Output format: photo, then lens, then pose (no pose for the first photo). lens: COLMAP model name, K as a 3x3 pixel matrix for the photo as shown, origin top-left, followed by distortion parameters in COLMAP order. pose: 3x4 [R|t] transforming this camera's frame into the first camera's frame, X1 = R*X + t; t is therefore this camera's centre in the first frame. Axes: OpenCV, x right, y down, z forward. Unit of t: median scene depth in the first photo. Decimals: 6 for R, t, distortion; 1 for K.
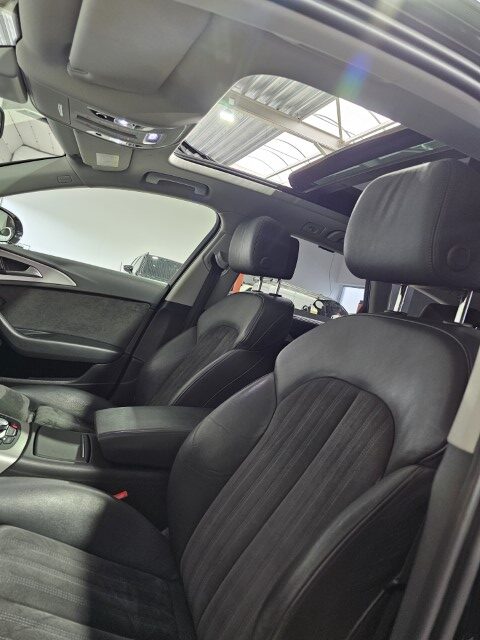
lens RADIAL K [[438.4, 0, 240.1], [0, 438.4, 318.6], [0, 0, 1]] dist [0.051595, -0.034604]
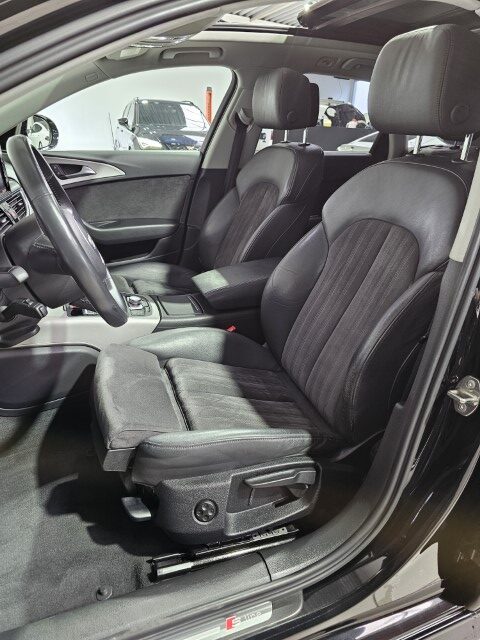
lens RADIAL K [[438.4, 0, 239.1], [0, 438.4, 315.7], [0, 0, 1]] dist [0.051595, -0.034604]
pose [[0.976402, -0.194903, -0.093012, -0.095071], [0.215210, 0.913994, 0.343948, -0.124075], [0.017976, -0.355849, 0.934371, -0.310941]]
